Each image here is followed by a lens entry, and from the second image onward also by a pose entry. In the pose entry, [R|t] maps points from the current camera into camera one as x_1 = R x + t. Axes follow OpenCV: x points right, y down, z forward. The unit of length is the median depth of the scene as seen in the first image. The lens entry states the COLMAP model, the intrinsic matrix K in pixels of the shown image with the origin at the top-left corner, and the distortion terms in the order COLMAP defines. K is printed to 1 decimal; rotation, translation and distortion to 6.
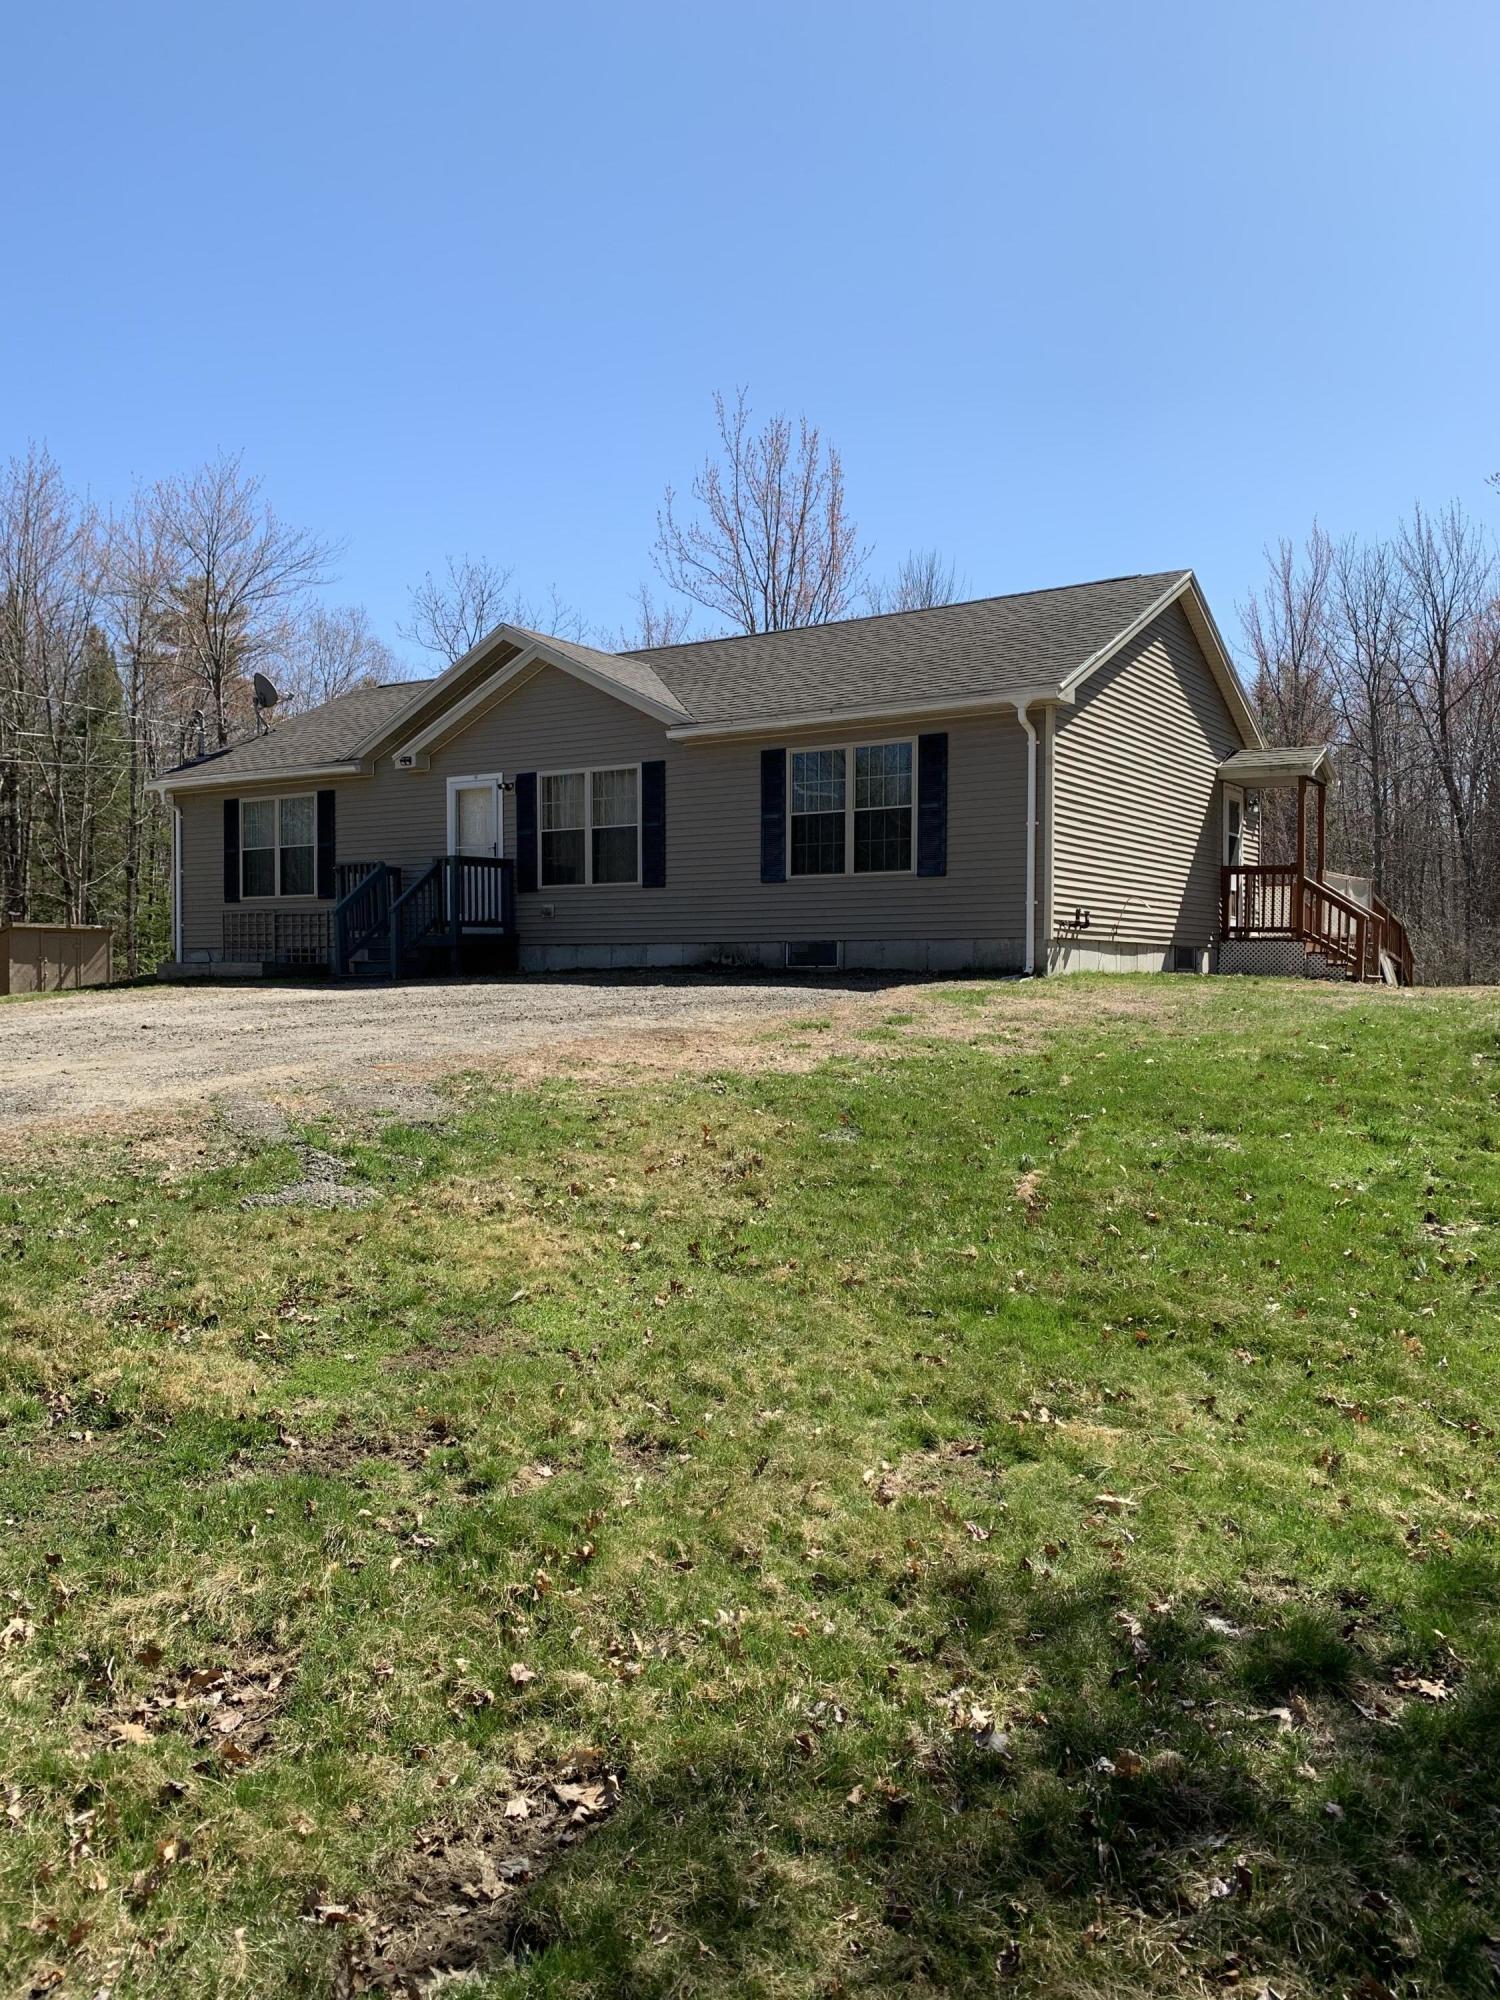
lens RADIAL K [[1550.9, 0, 750.0], [0, 1550.9, 1000.0], [0, 0, 1]] dist [0.004792, -0.000493]
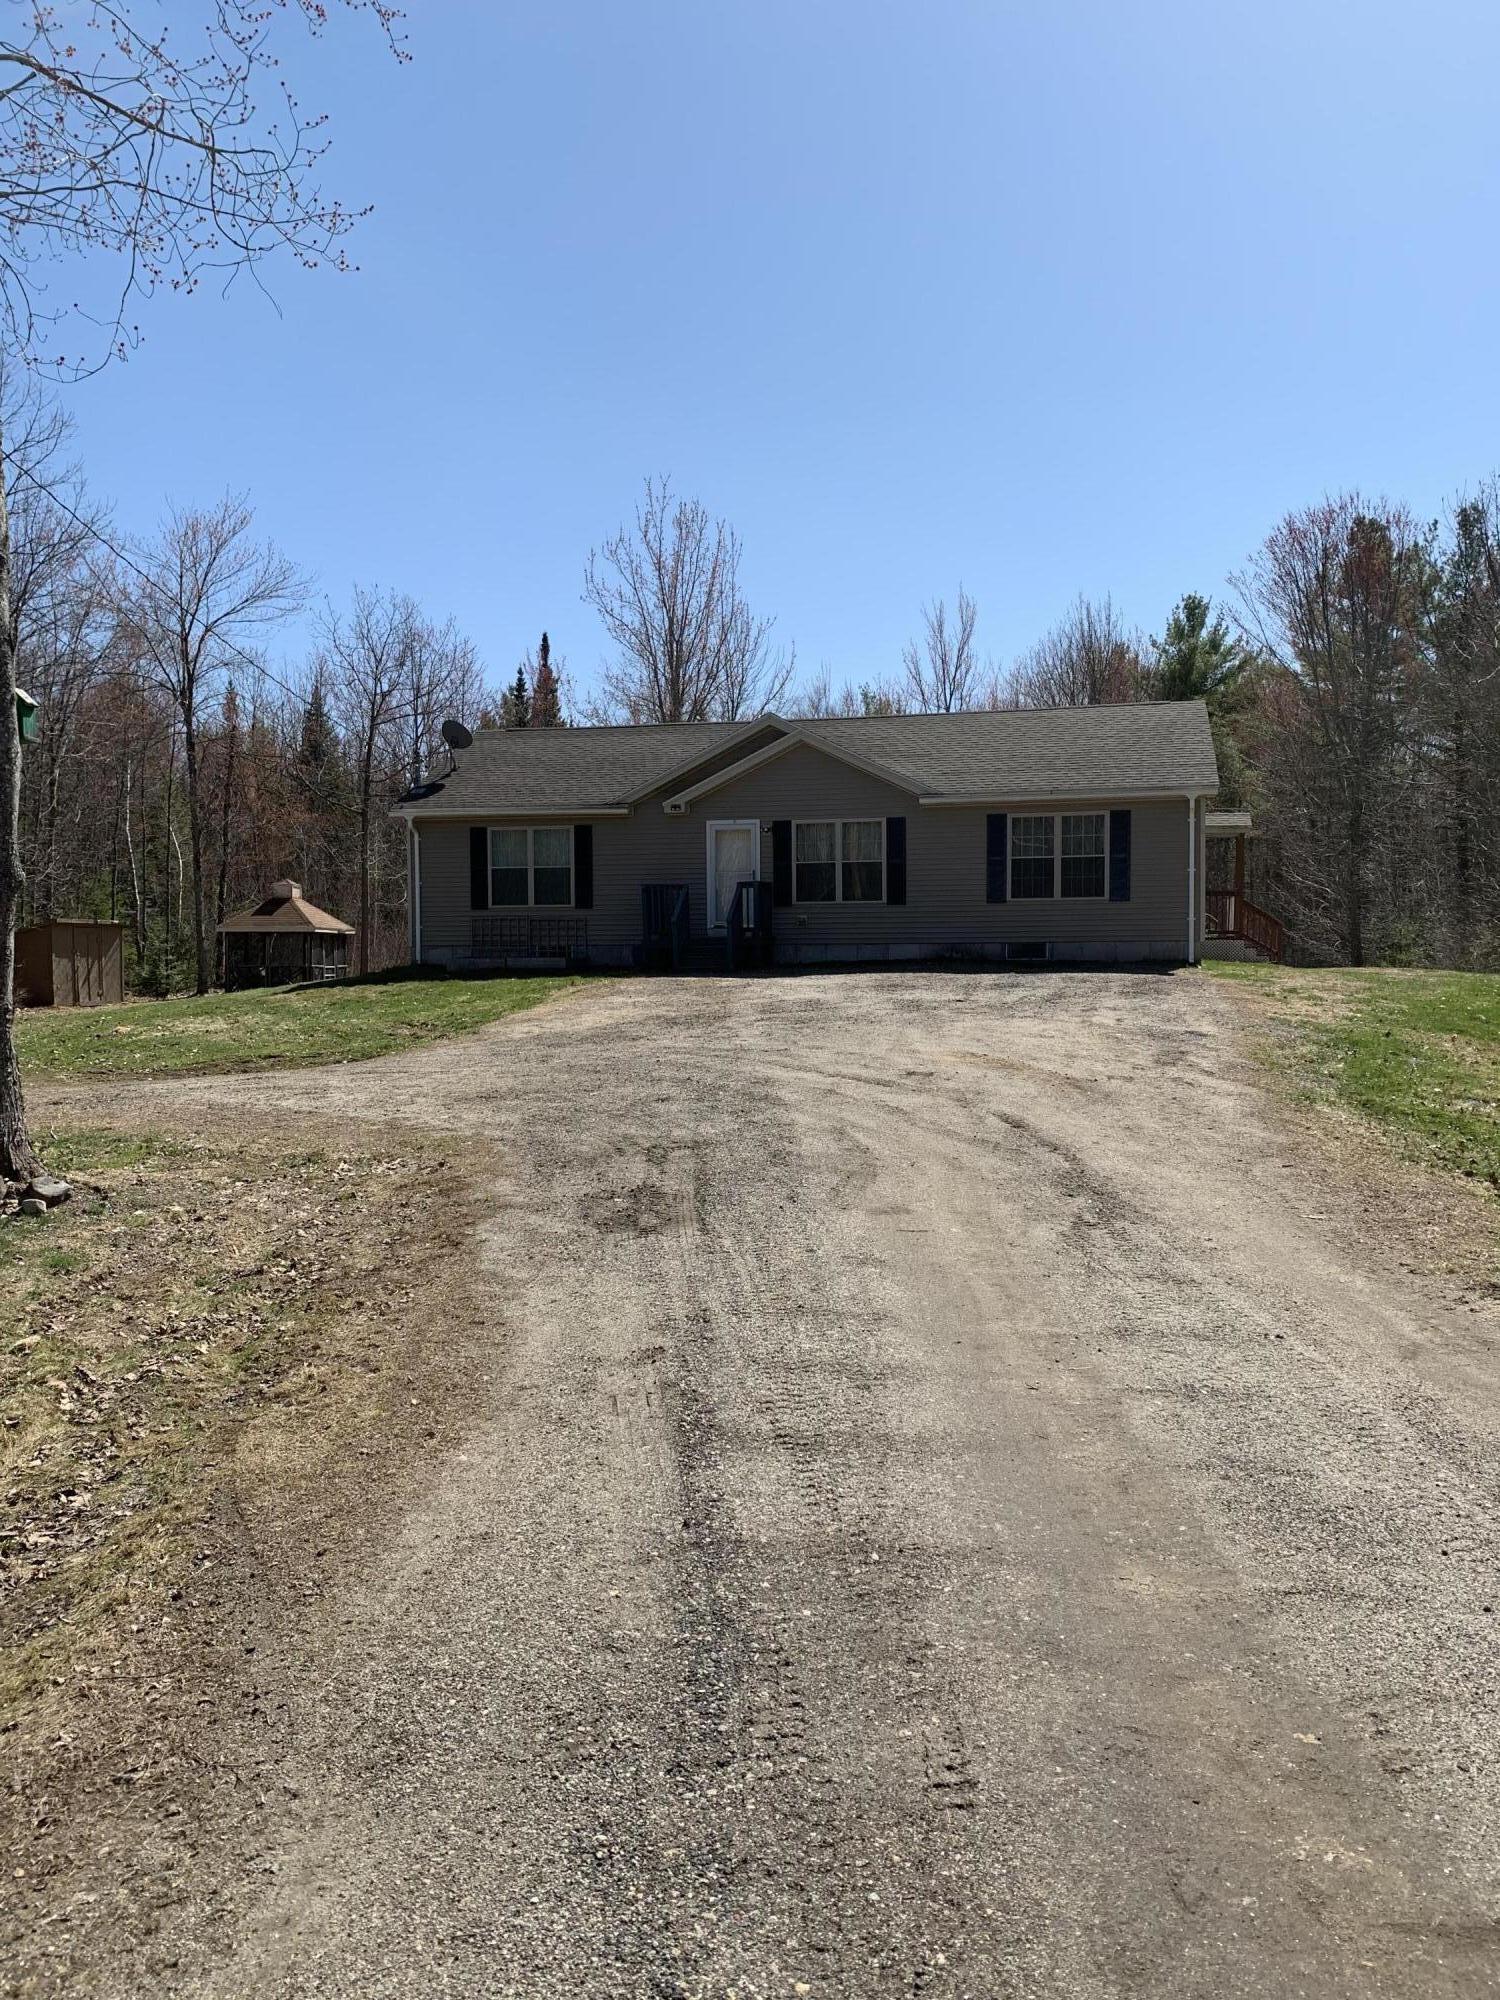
lens RADIAL K [[1550.9, 0, 750.0], [0, 1550.9, 1000.0], [0, 0, 1]] dist [0.004792, -0.000493]
pose [[0.950765, -0.015042, 0.309548, -0.607307], [0.011994, 0.999859, 0.011748, -0.002084], [-0.309681, -0.007457, 0.950811, -0.316710]]
